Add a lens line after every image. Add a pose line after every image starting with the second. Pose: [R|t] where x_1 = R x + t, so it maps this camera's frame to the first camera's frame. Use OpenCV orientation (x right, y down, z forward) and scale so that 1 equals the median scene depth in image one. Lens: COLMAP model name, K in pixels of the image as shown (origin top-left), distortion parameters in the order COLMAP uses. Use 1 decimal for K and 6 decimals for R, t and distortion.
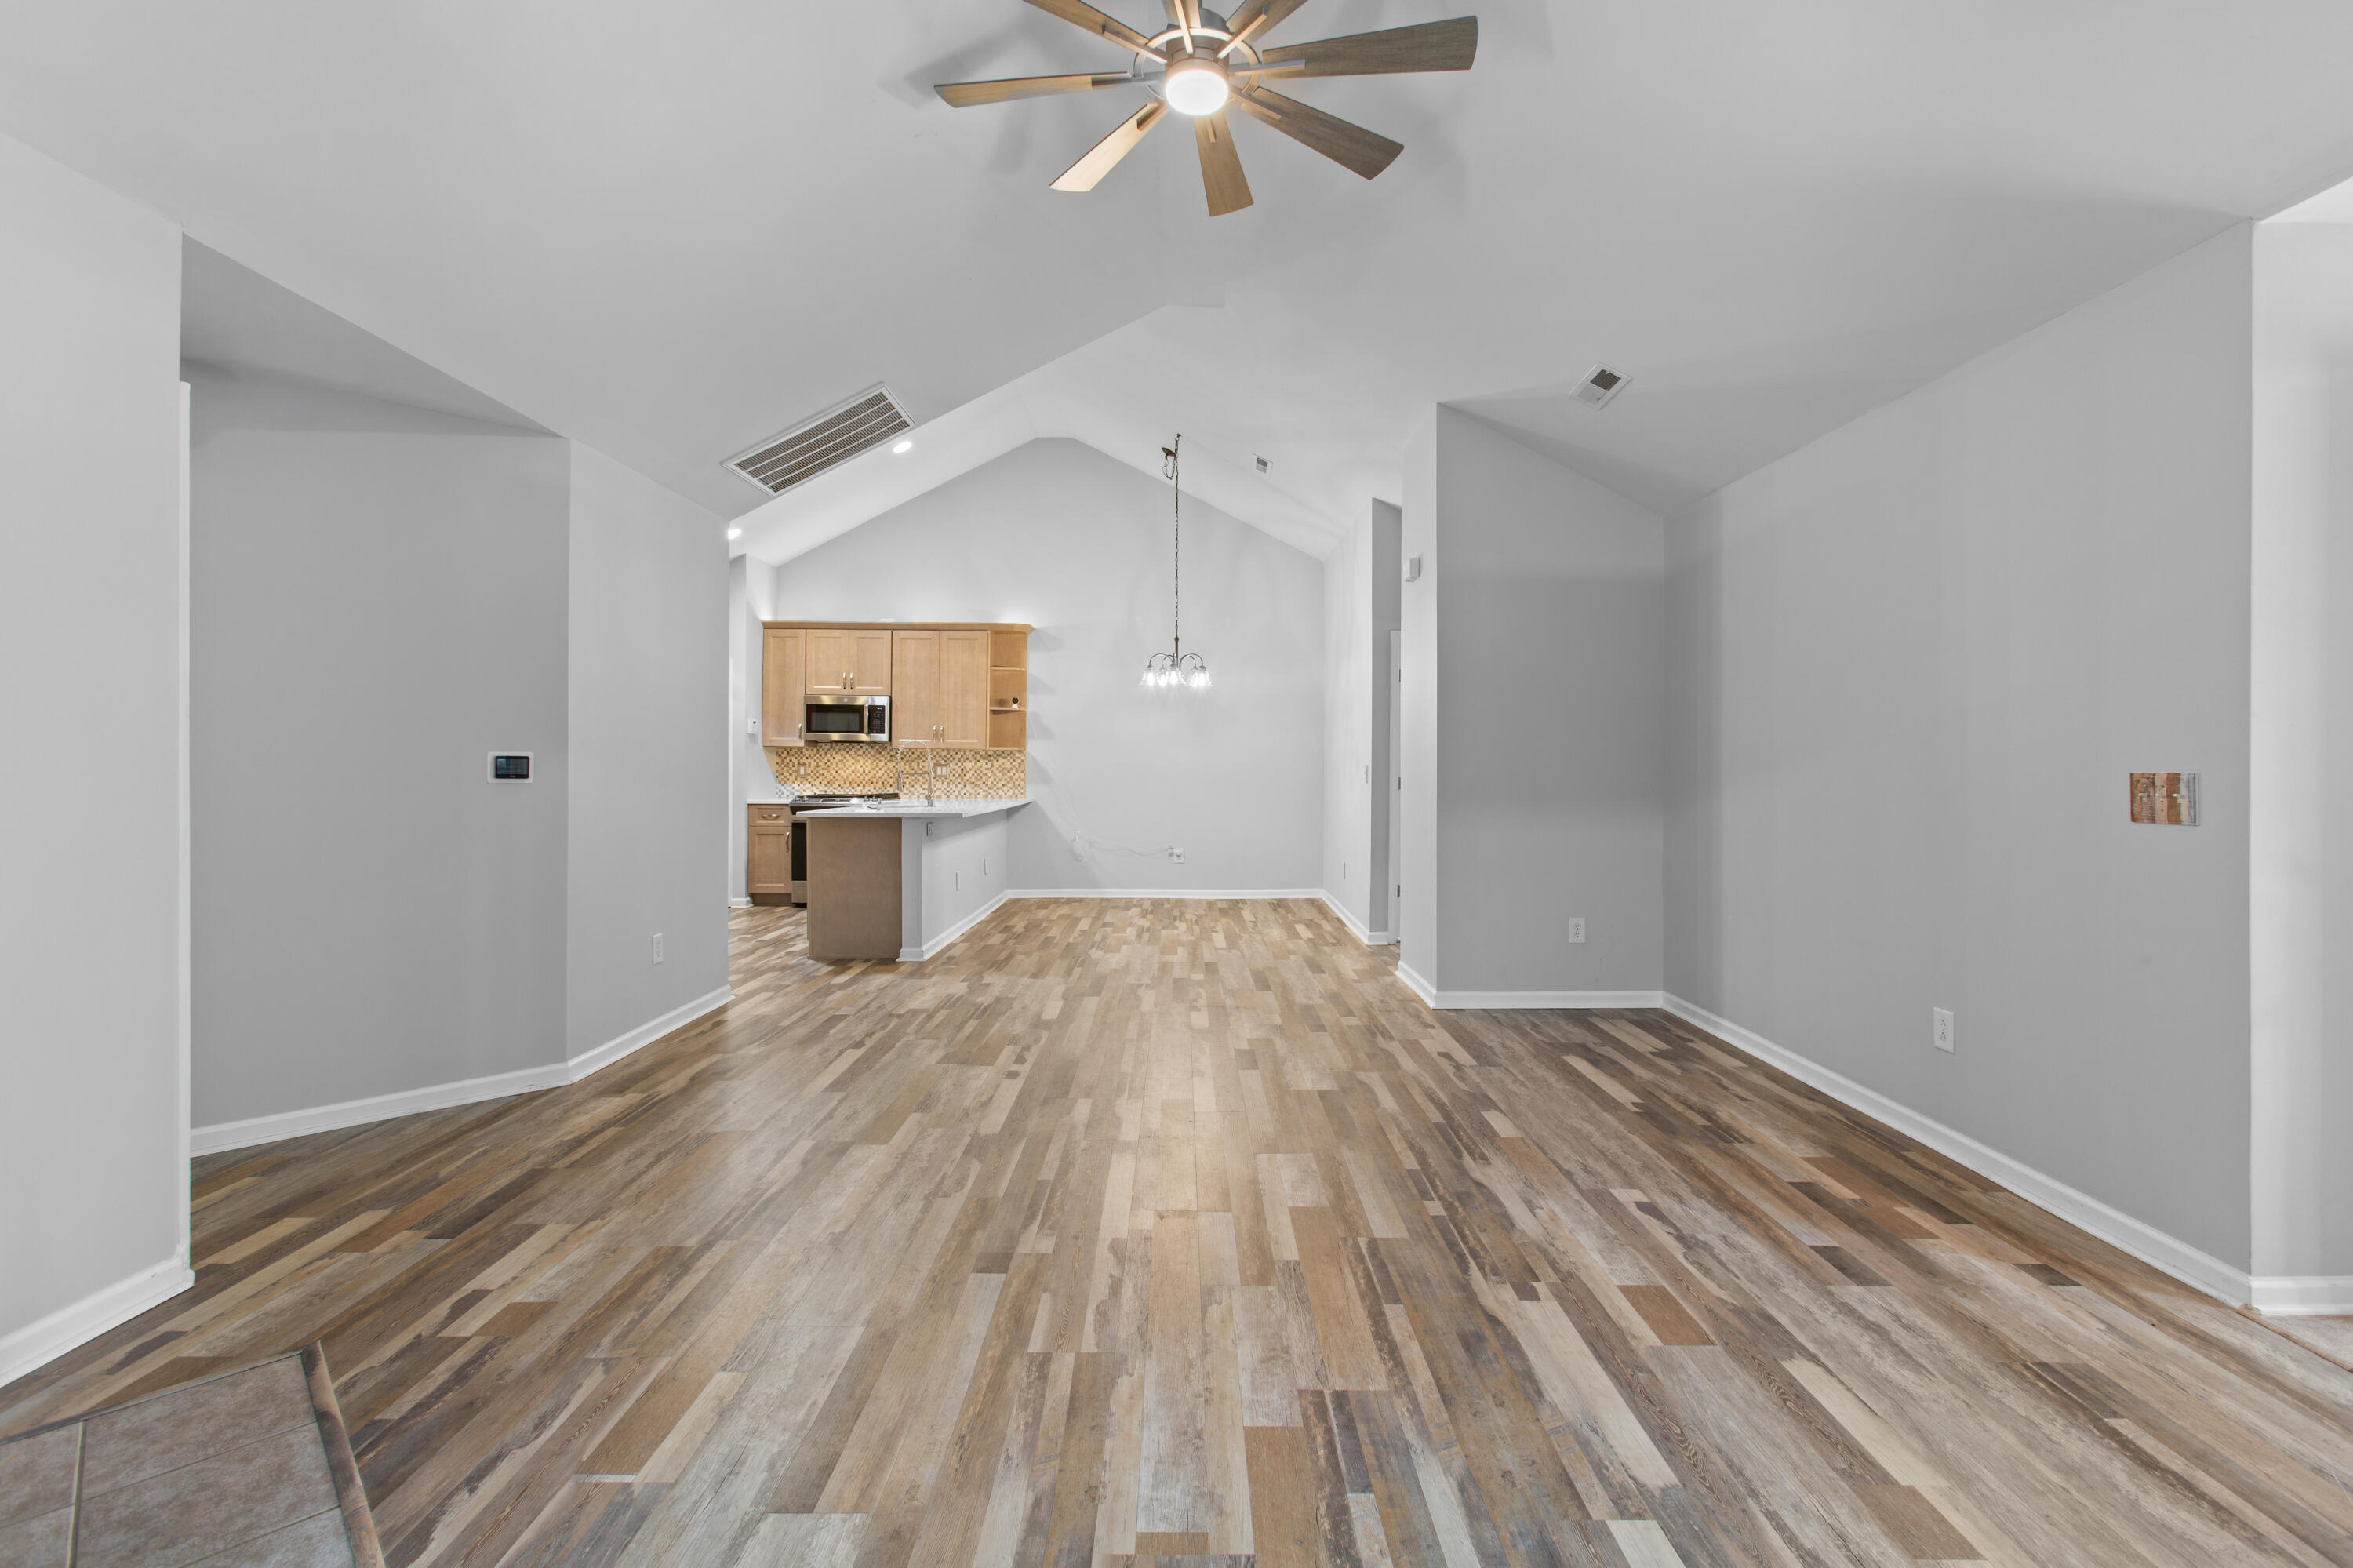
lens RADIAL K [[1043.9, 0, 1181.8], [0, 1043.9, 756.7], [0, 0, 1]] dist [-0.009386, 0.007197]
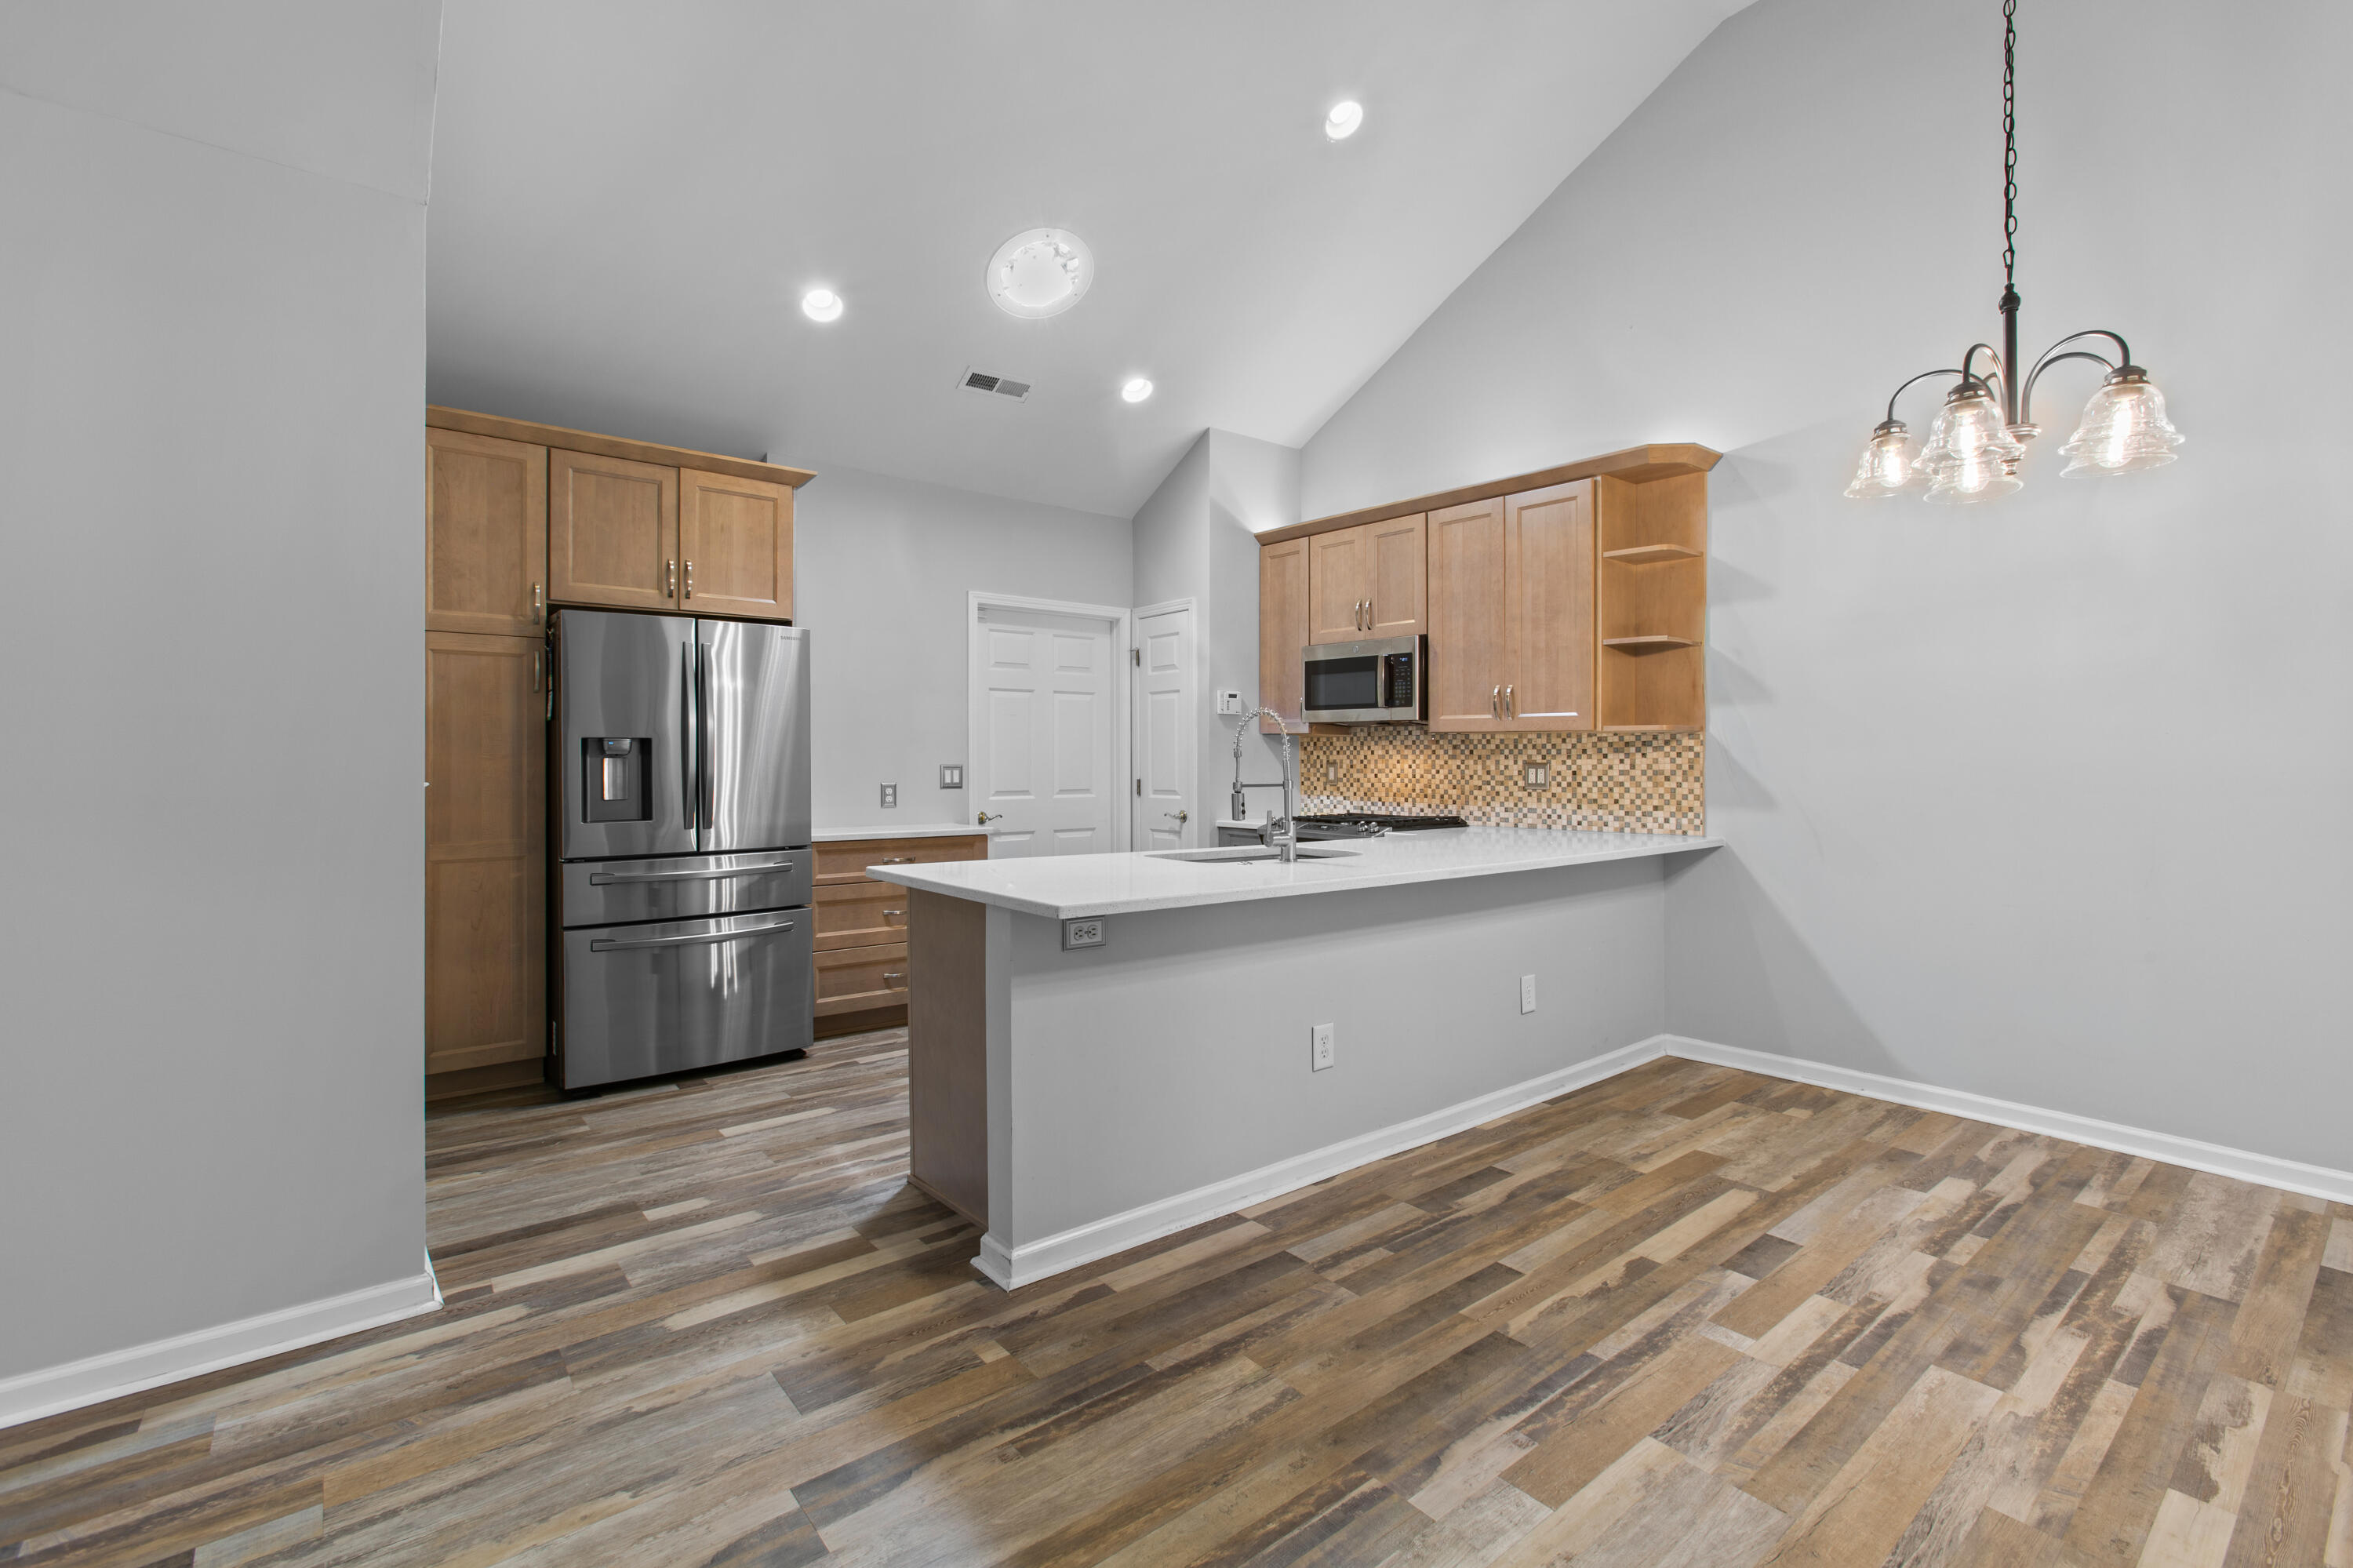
lens RADIAL K [[1051.0, 0, 1180.6], [0, 1051.0, 758.6], [0, 0, 1]] dist [-0.016473, 0.012893]
pose [[0.628358, -0.004056, -0.777914, 0.149233], [0.007701, 0.999970, 0.001006, 0.008436], [0.777886, -0.006623, 0.628371, 1.410833]]
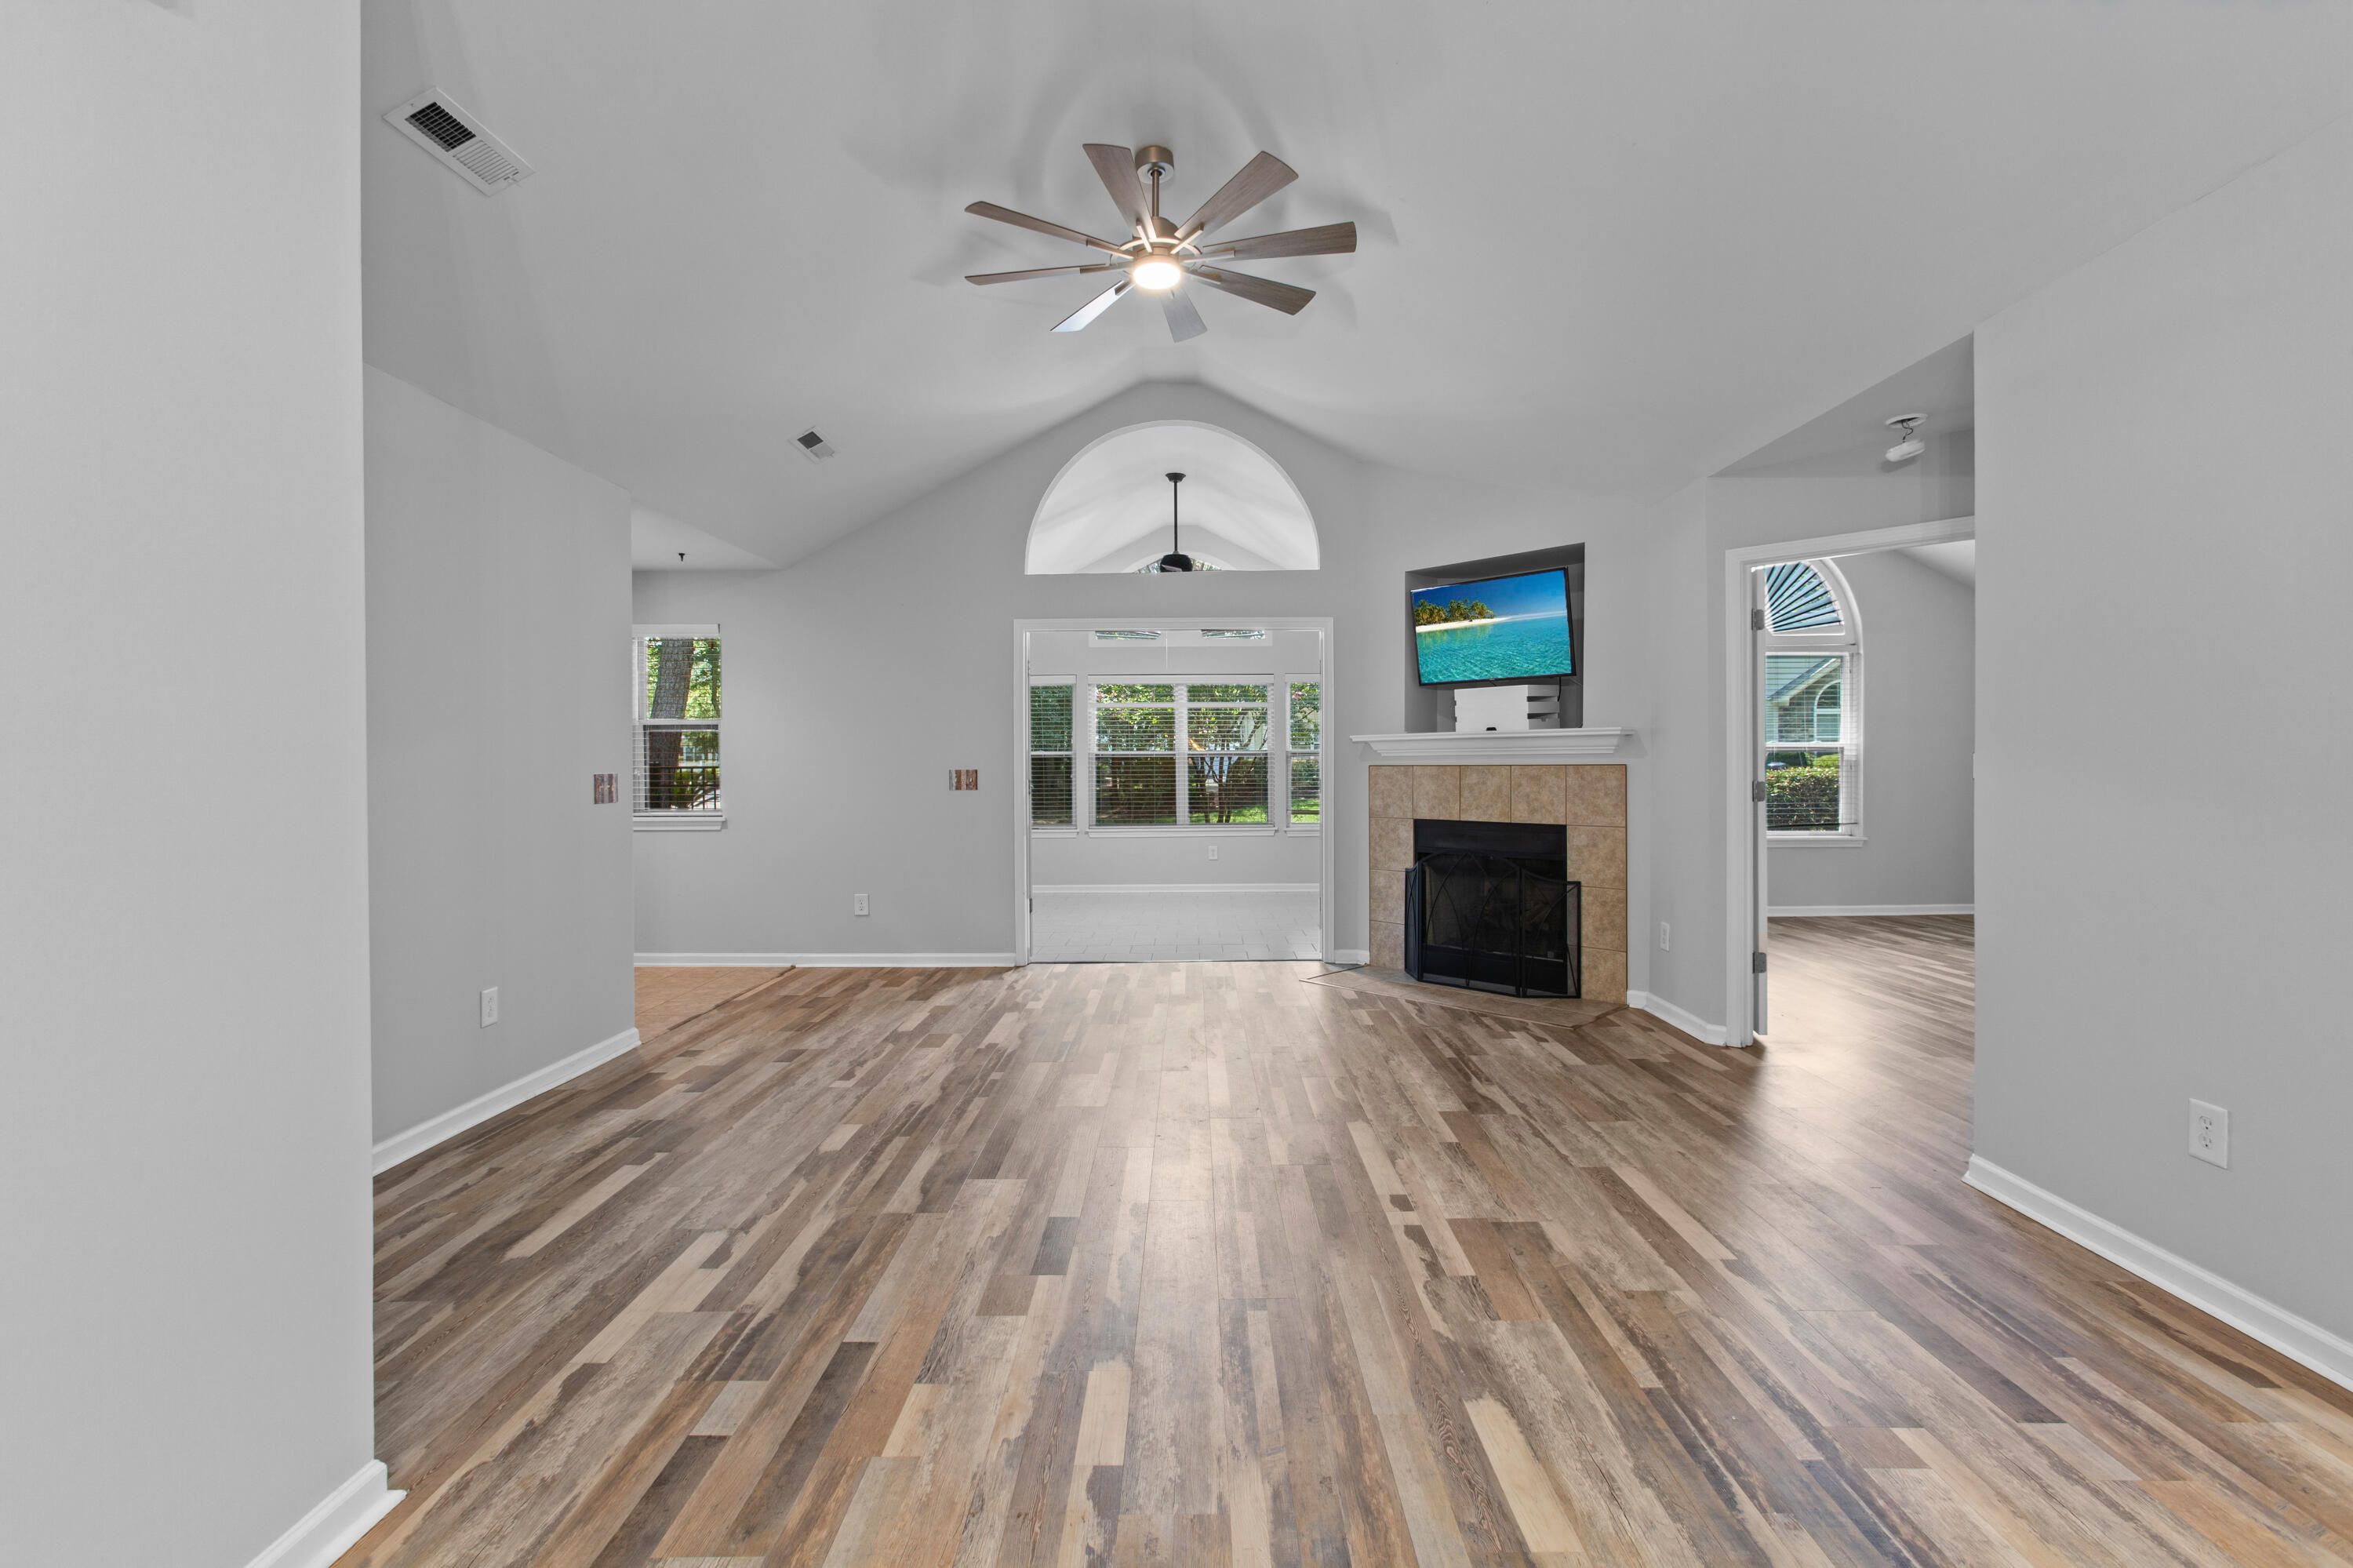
lens RADIAL K [[1043.9, 0, 1181.8], [0, 1043.9, 756.7], [0, 0, 1]] dist [-0.009386, 0.007197]
pose [[-0.999906, 0.005461, 0.012577, -0.026101], [0.005285, 0.999887, -0.014048, 0.011539], [-0.012653, -0.013980, -0.999822, 1.894585]]
